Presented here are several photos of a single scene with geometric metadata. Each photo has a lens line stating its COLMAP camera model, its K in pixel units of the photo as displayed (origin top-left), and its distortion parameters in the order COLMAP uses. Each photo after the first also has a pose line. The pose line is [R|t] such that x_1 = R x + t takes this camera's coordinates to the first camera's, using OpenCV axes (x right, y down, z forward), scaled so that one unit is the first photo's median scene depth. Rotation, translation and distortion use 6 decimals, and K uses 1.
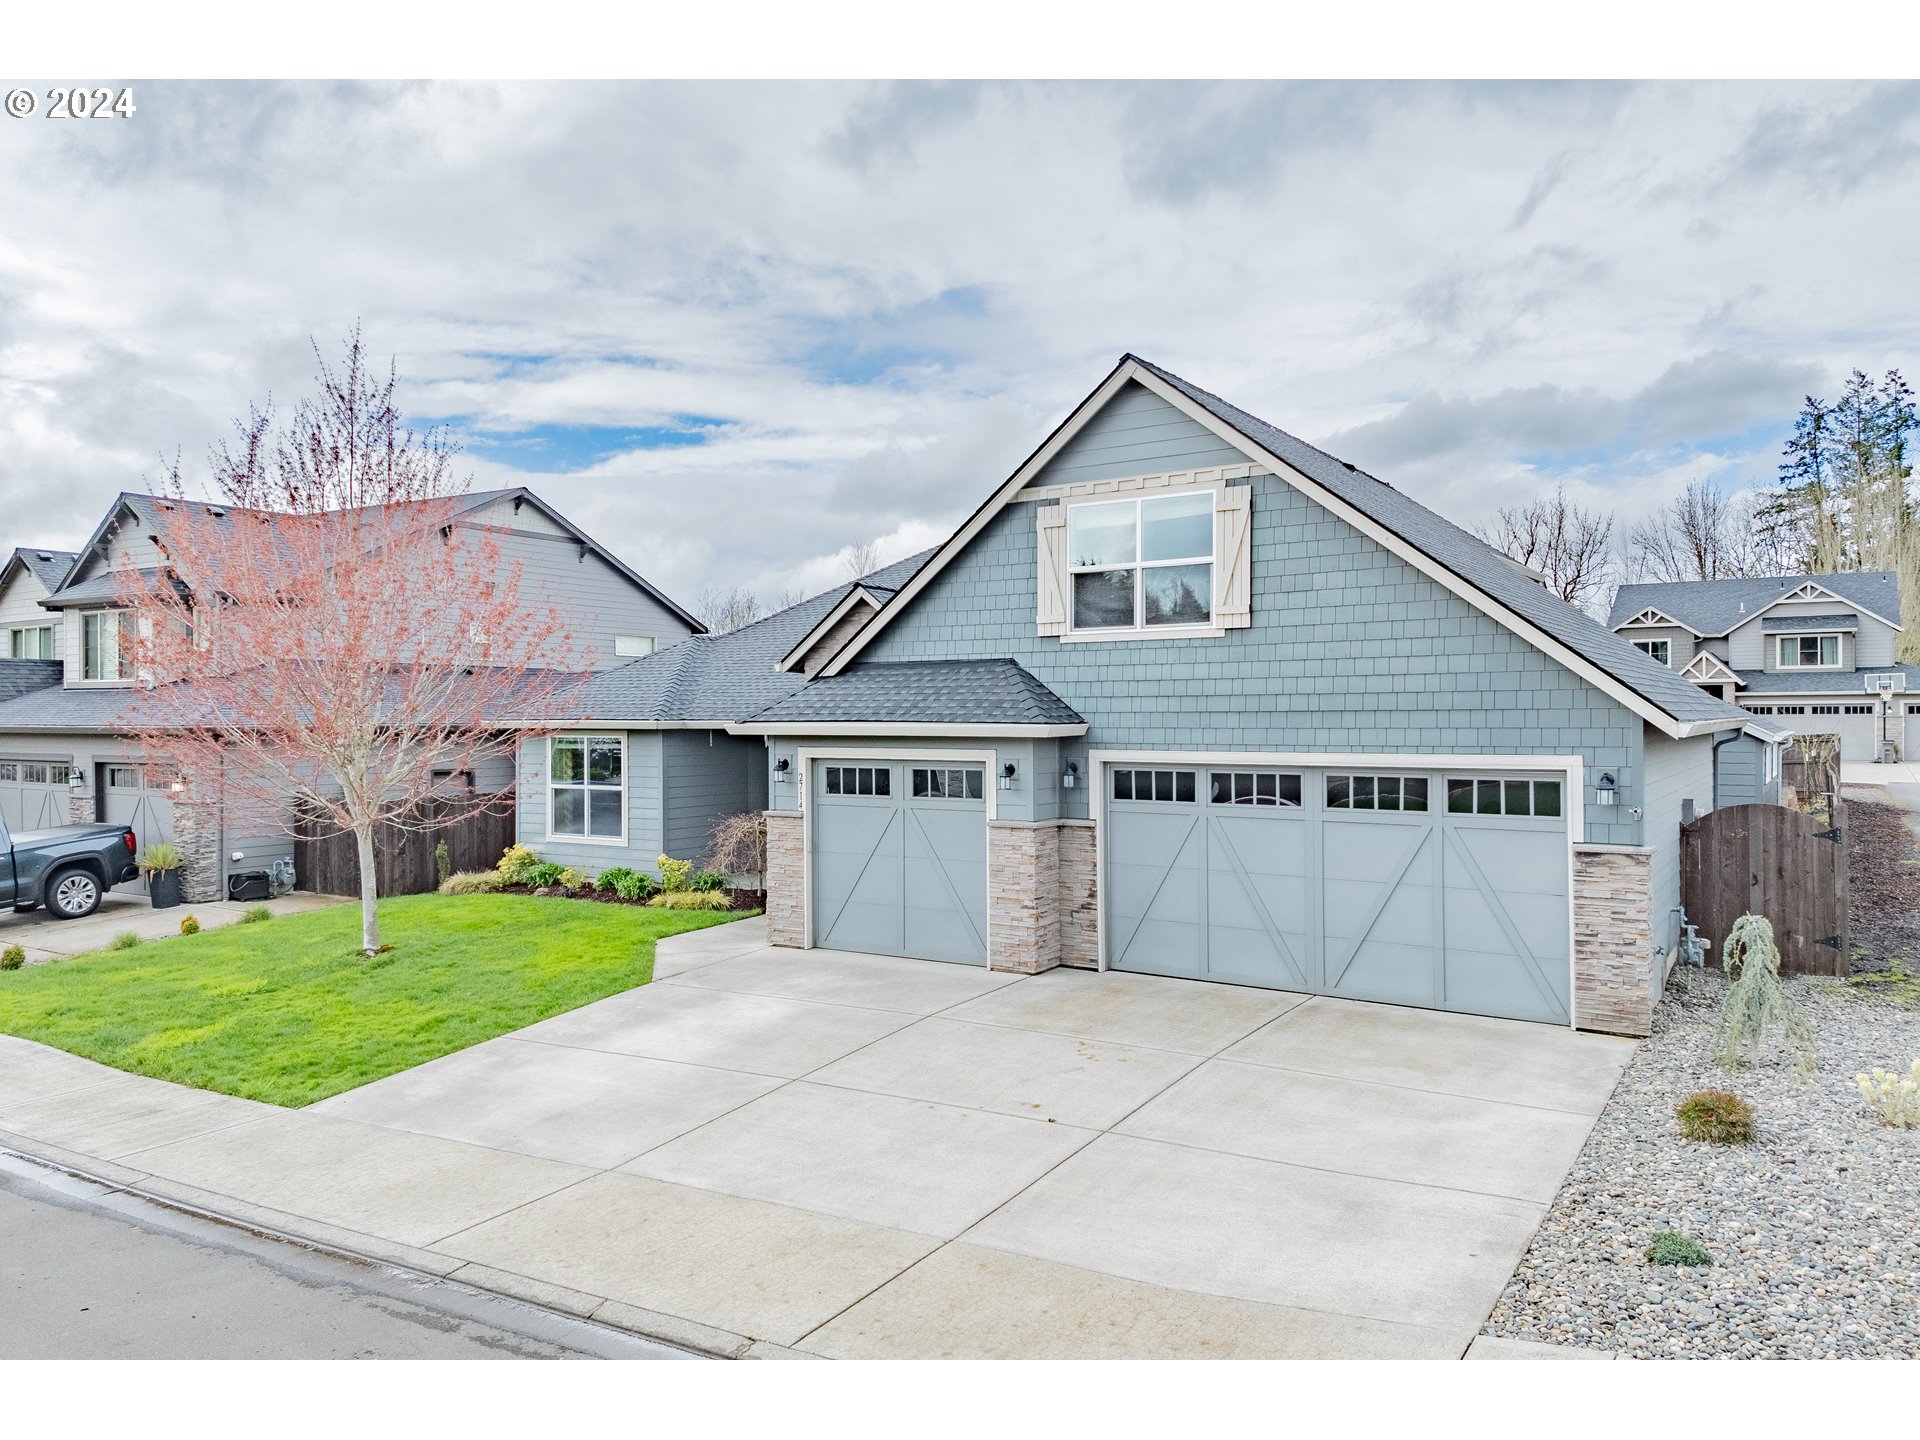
lens RADIAL K [[1364.3, 0, 958.2], [0, 1364.3, 702.6], [0, 0, 1]] dist [0.105655, -0.024134]
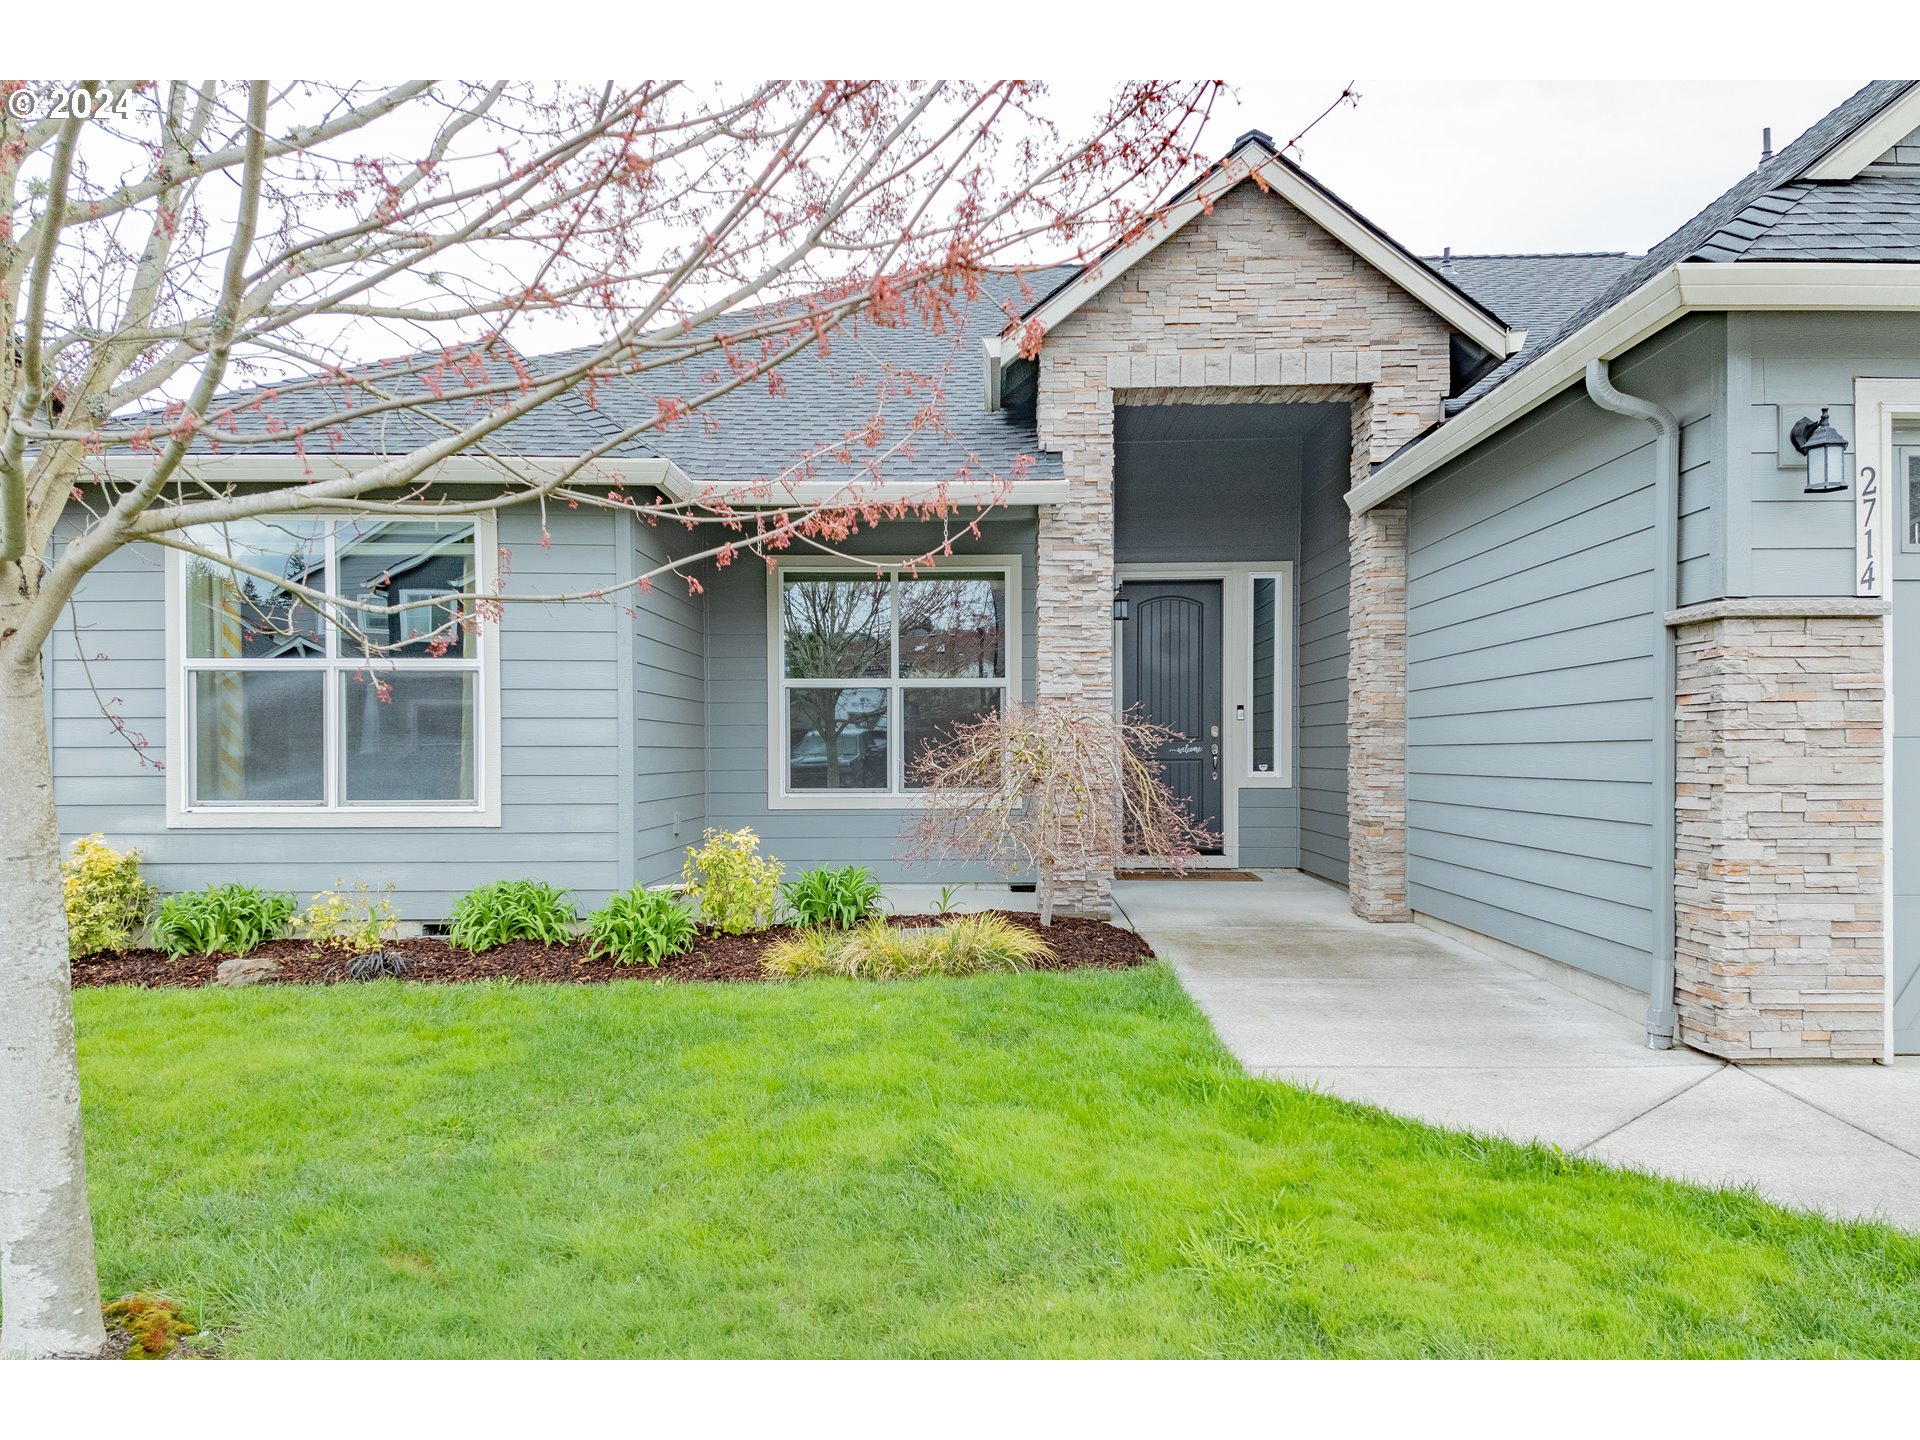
lens RADIAL K [[1364.3, 0, 962.0], [0, 1364.3, 723.4], [0, 0, 1]] dist [0.105655, -0.024134]
pose [[0.854905, -0.002023, 0.518781, -0.488960], [0.002438, 0.999997, -0.000119, 0.118534], [-0.518779, 0.001366, 0.854907, 0.942792]]
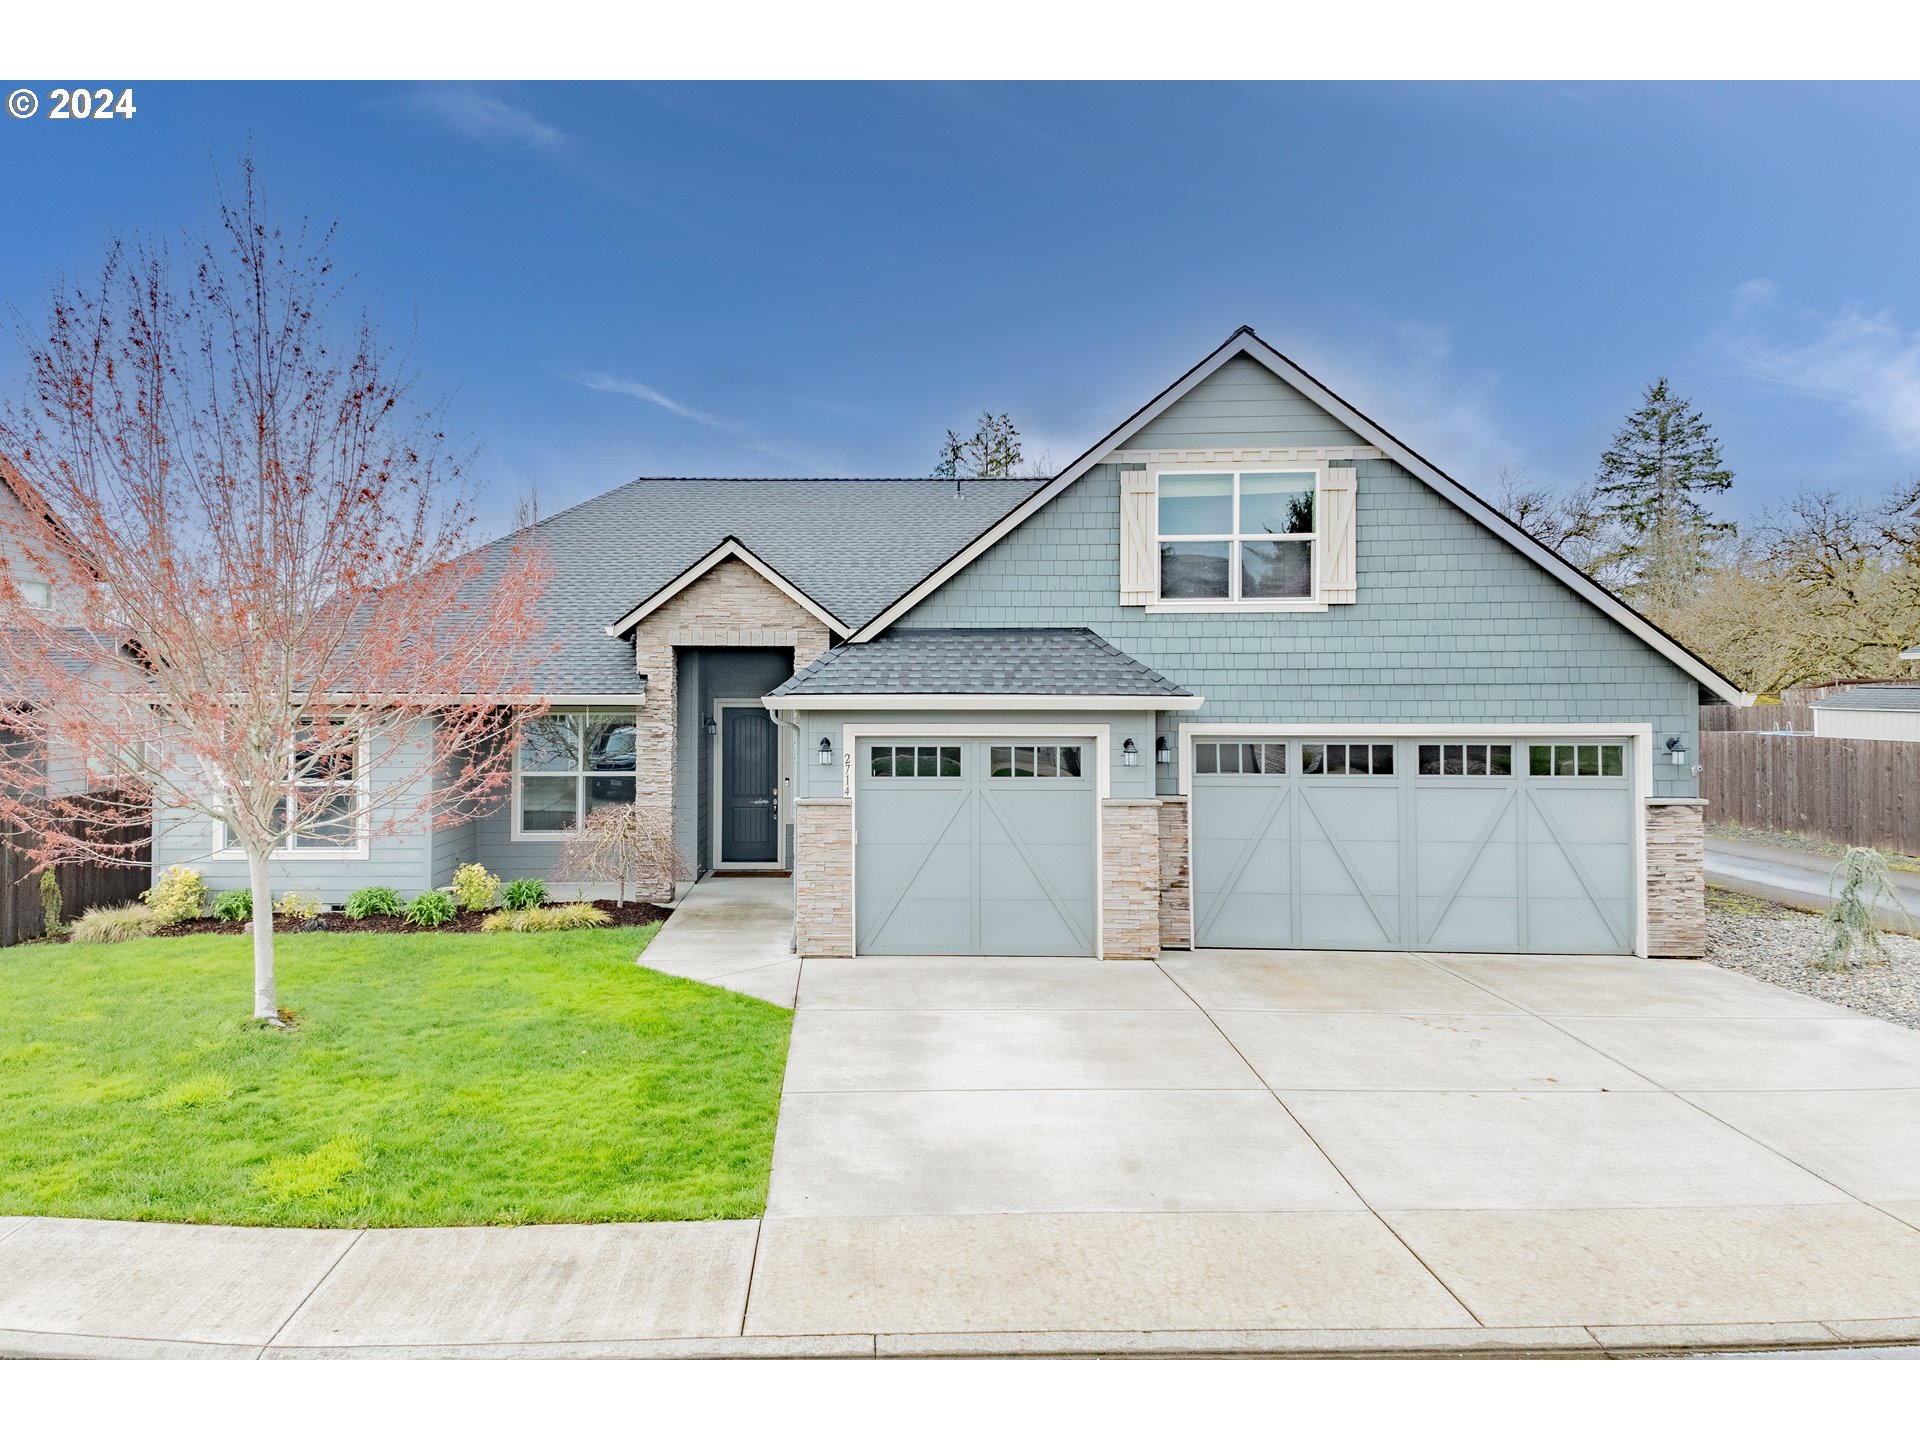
lens RADIAL K [[1364.3, 0, 842.8], [0, 1364.3, 660.5], [0, 0, 1]] dist [0.105655, -0.024134]
pose [[0.846378, 0.011818, 0.532452, -0.646439], [-0.005665, 0.999897, -0.013188, 0.004121], [-0.532553, 0.008146, 0.846358, 0.302851]]
